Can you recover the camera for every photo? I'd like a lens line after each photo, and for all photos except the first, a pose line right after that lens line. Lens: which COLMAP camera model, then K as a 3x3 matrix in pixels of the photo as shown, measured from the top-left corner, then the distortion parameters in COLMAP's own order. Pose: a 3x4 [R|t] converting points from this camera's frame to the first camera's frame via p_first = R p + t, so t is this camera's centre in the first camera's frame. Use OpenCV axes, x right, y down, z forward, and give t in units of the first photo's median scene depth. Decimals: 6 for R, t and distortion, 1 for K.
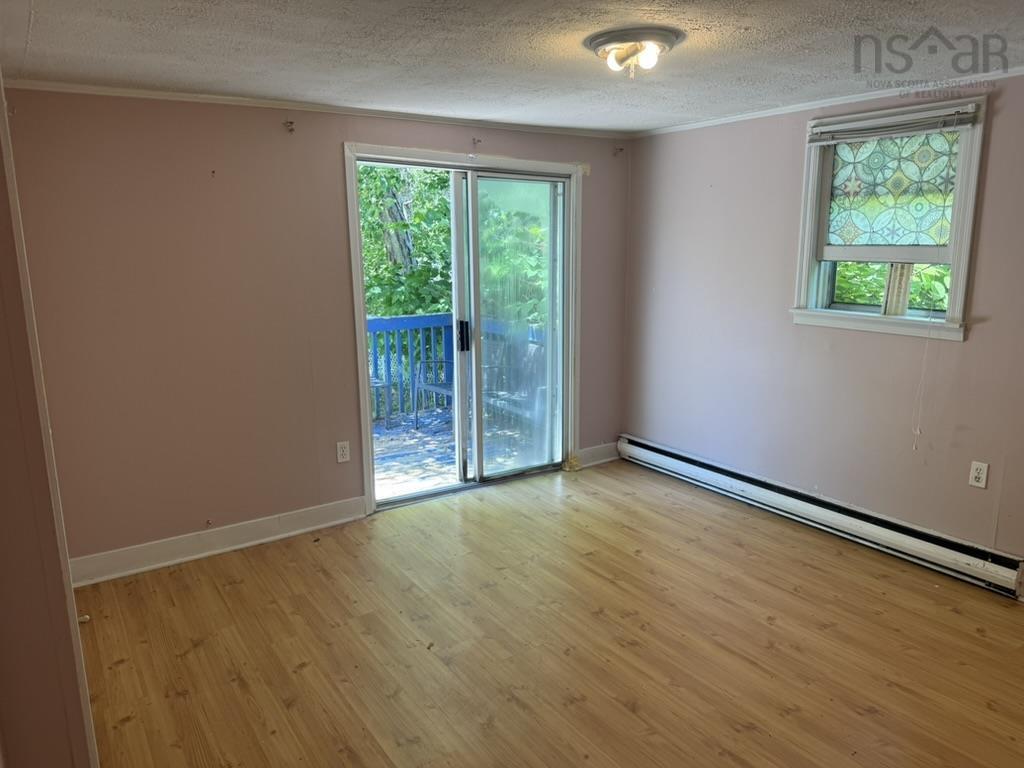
lens RADIAL K [[731.9, 0, 509.3], [0, 731.9, 387.7], [0, 0, 1]] dist [0.008223, -0.021544]
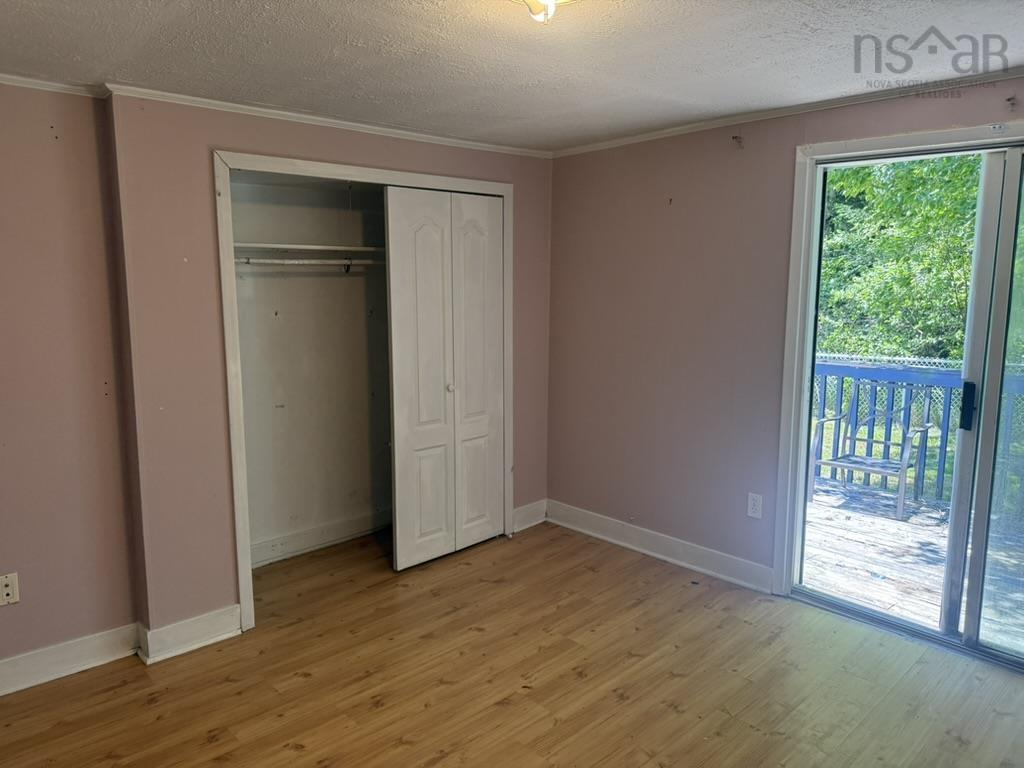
lens RADIAL K [[731.9, 0, 509.5], [0, 731.9, 376.4], [0, 0, 1]] dist [0.008223, -0.021544]
pose [[0.161798, 0.151295, -0.975157, 0.621317], [-0.206250, 0.971538, 0.116513, -0.115081], [0.965030, 0.182275, 0.188397, 0.612981]]
